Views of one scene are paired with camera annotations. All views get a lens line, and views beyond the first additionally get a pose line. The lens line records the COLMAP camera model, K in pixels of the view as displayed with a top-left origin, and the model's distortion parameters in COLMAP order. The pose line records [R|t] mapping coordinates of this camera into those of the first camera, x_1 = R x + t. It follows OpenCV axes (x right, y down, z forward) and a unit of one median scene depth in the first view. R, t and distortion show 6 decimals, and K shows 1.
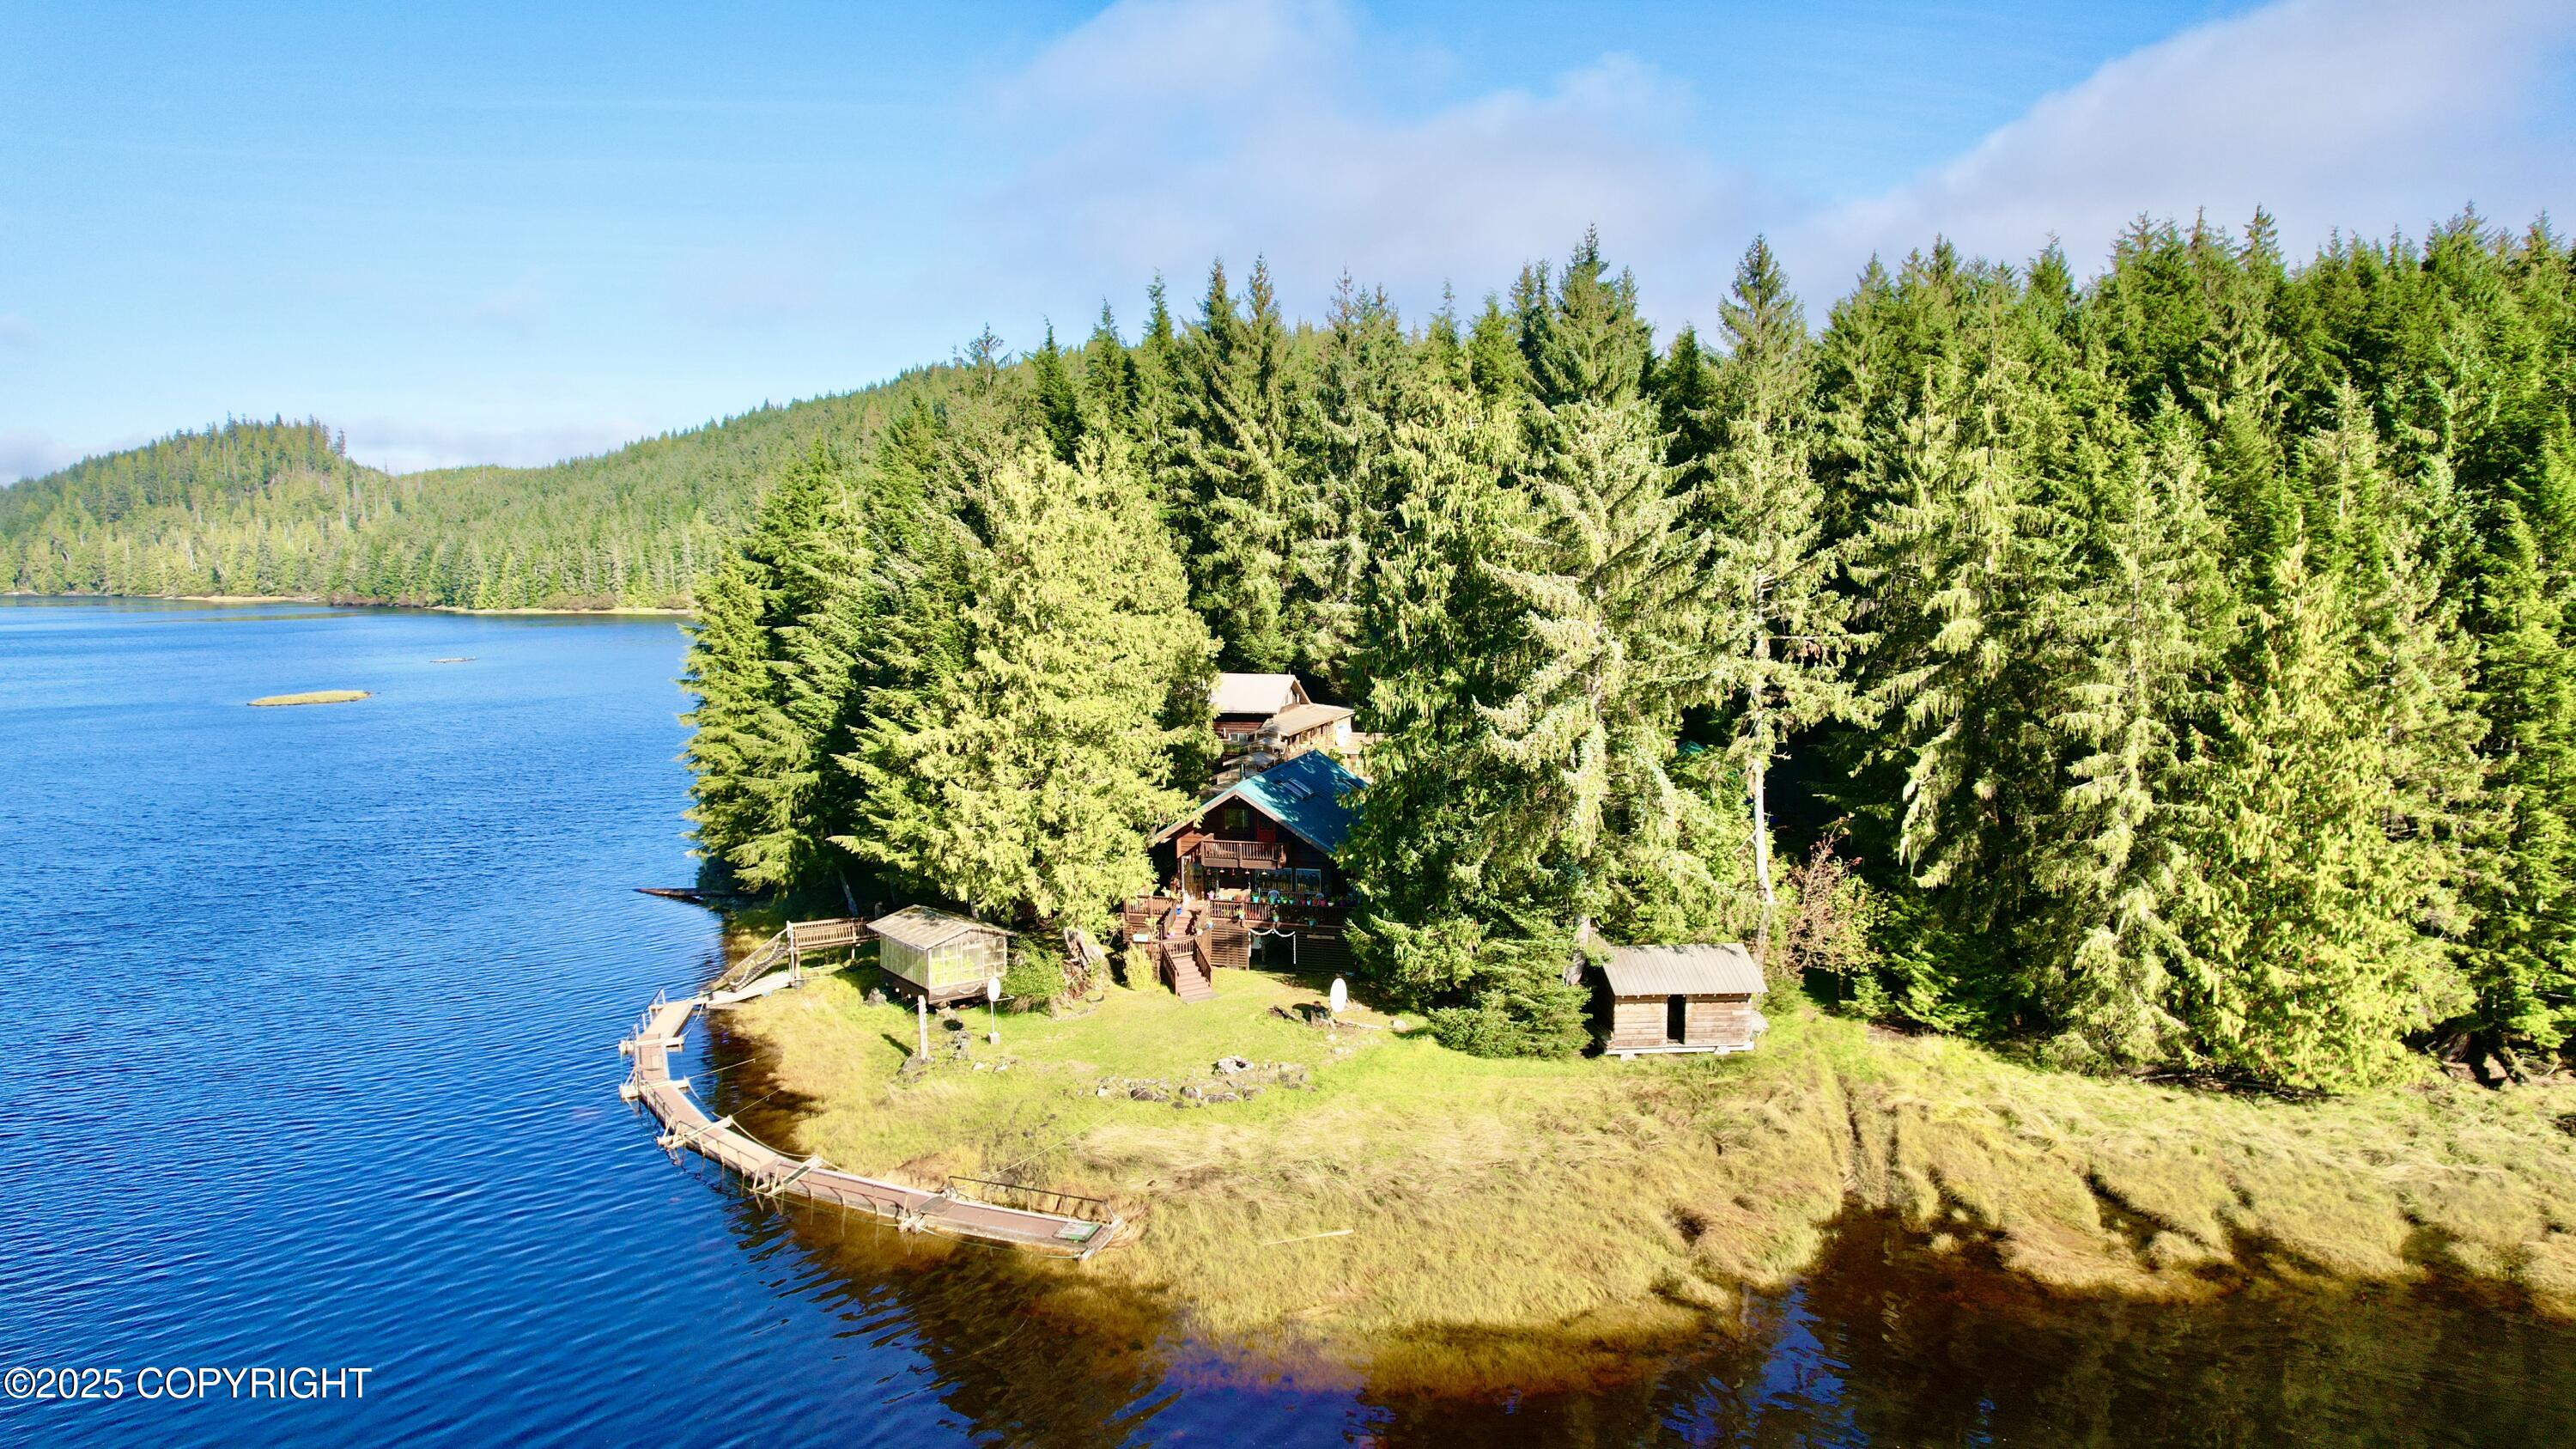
lens RADIAL K [[1649.3, 0, 1299.9], [0, 1649.3, 722.3], [0, 0, 1]] dist [-0.067783, 0.062004]
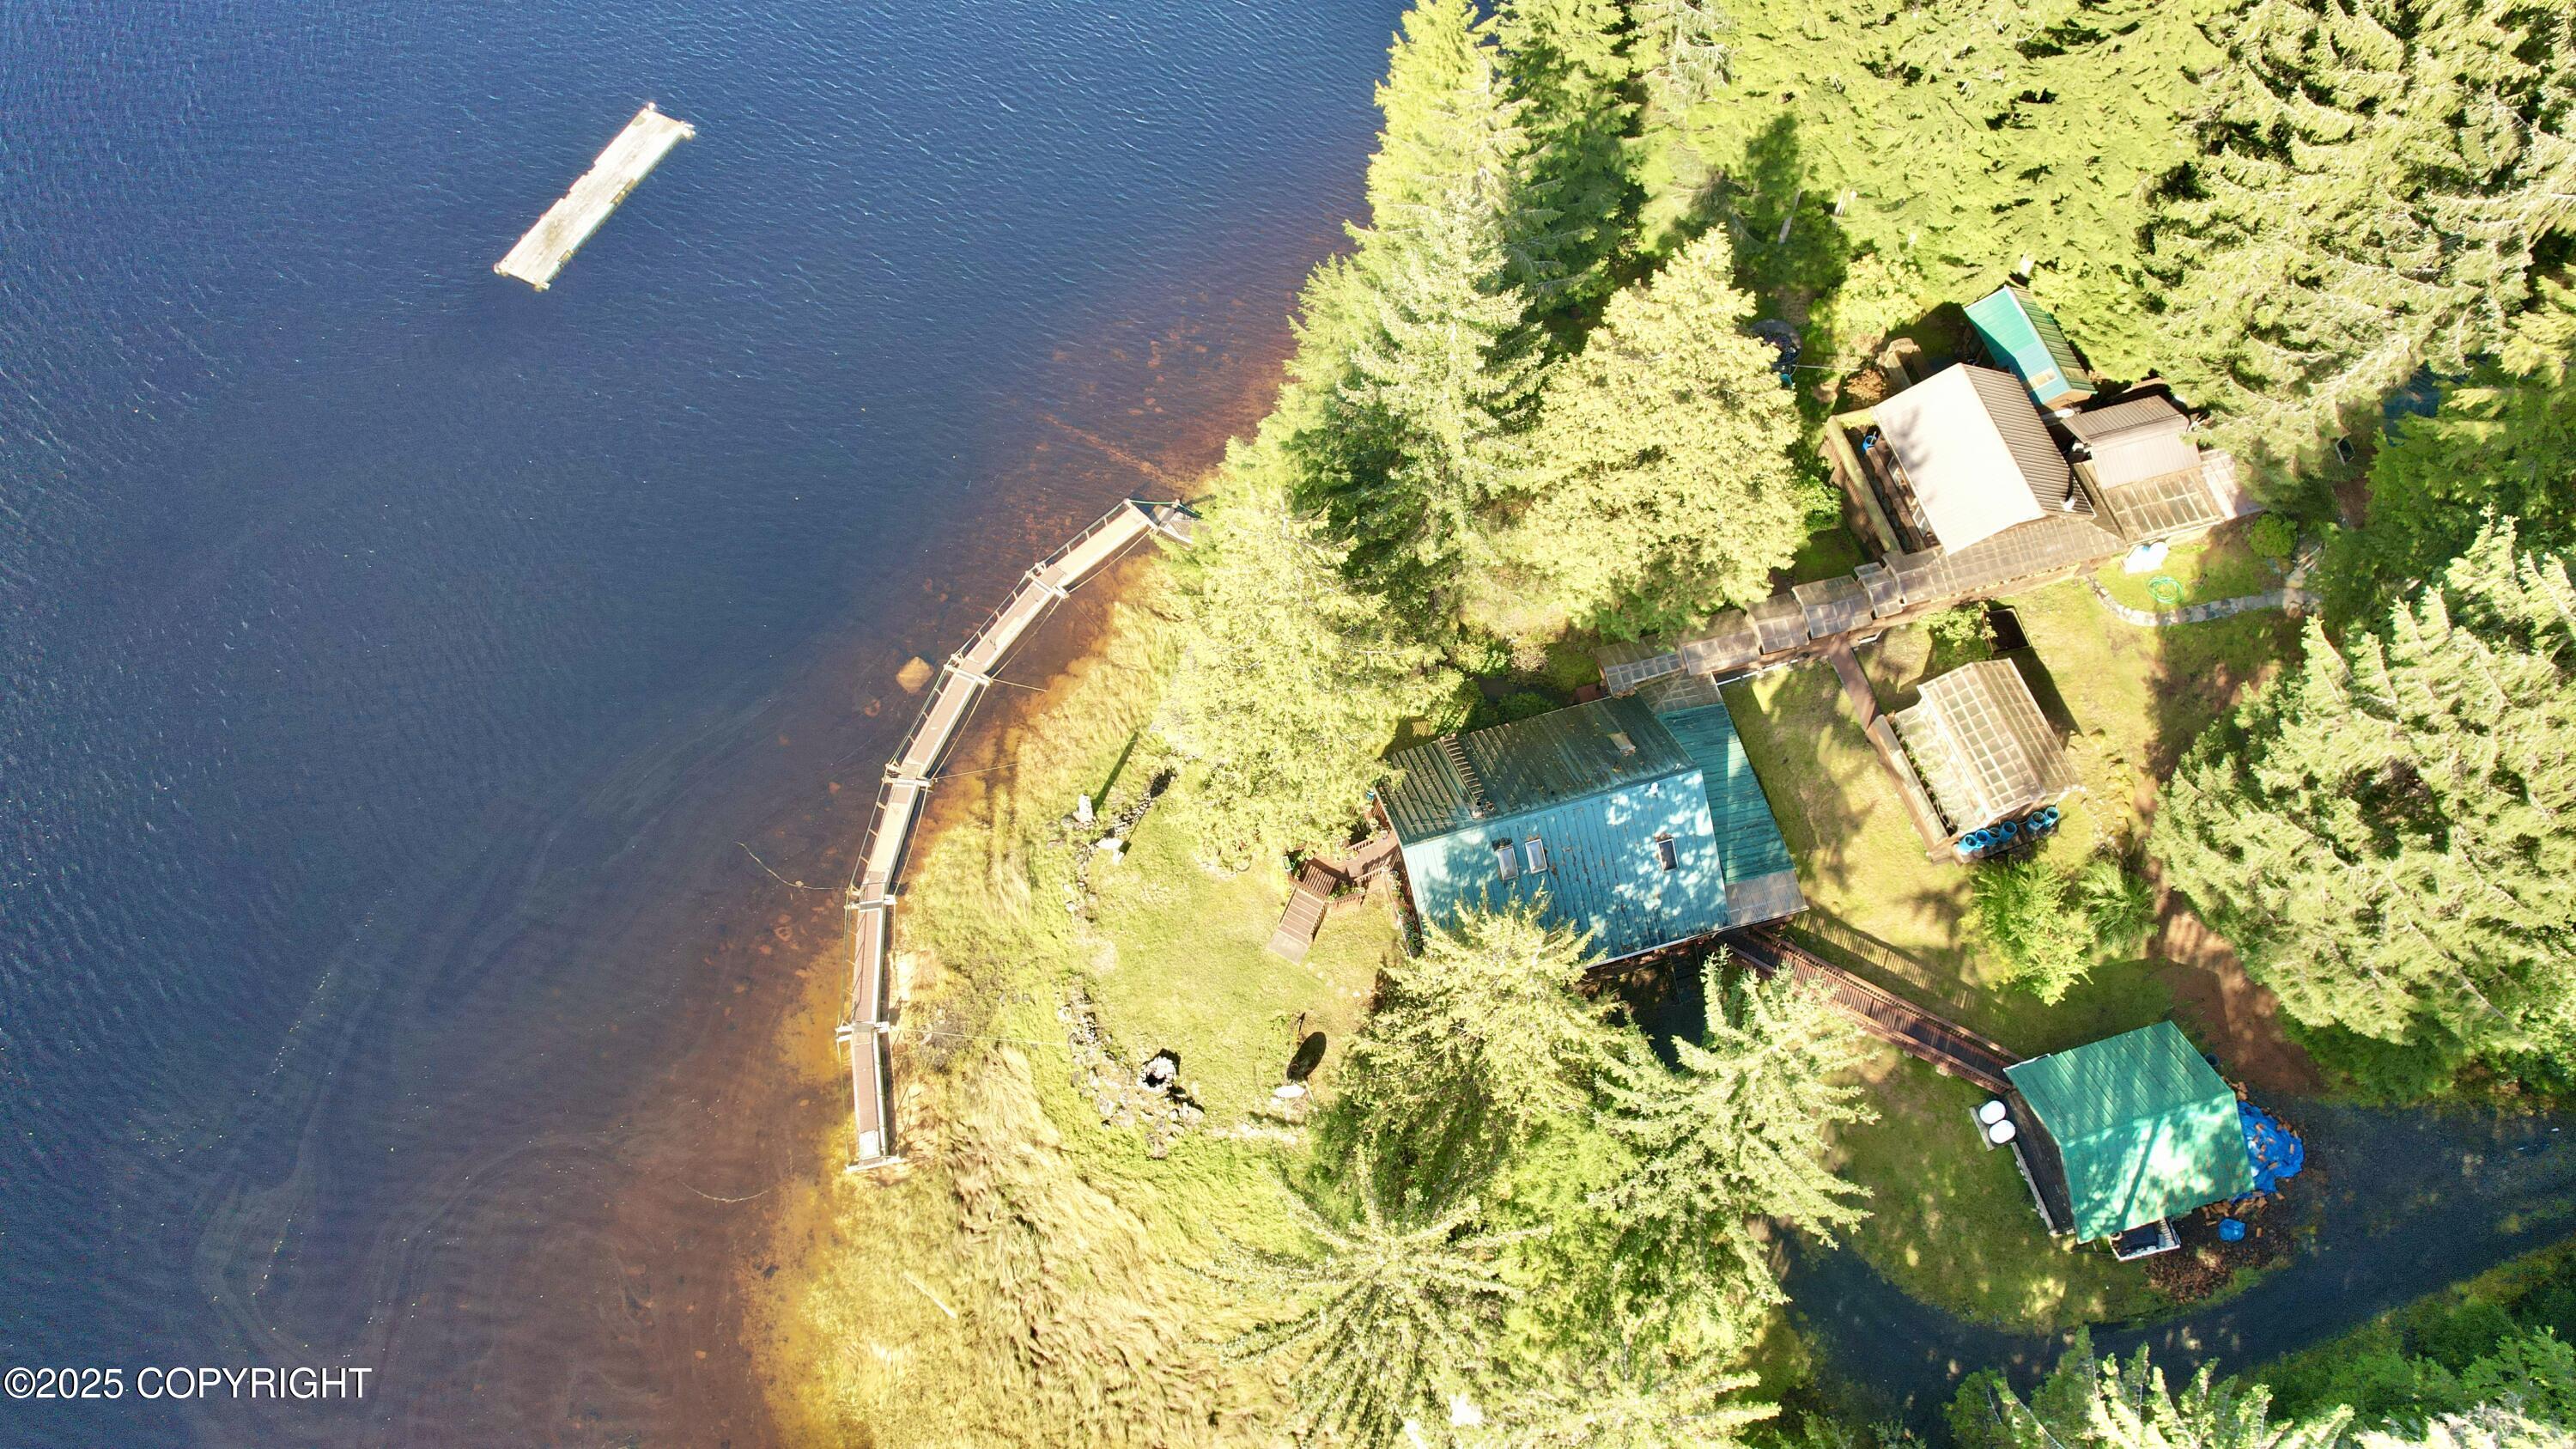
lens RADIAL K [[1649.3, 0, 1277.6], [0, 1649.3, 726.5], [0, 0, 1]] dist [-0.067783, 0.062004]
pose [[0.533385, 0.761270, -0.368739, 0.221010], [-0.080718, 0.479746, 0.873687, -0.831450], [0.842012, -0.436248, 0.317338, 0.721643]]
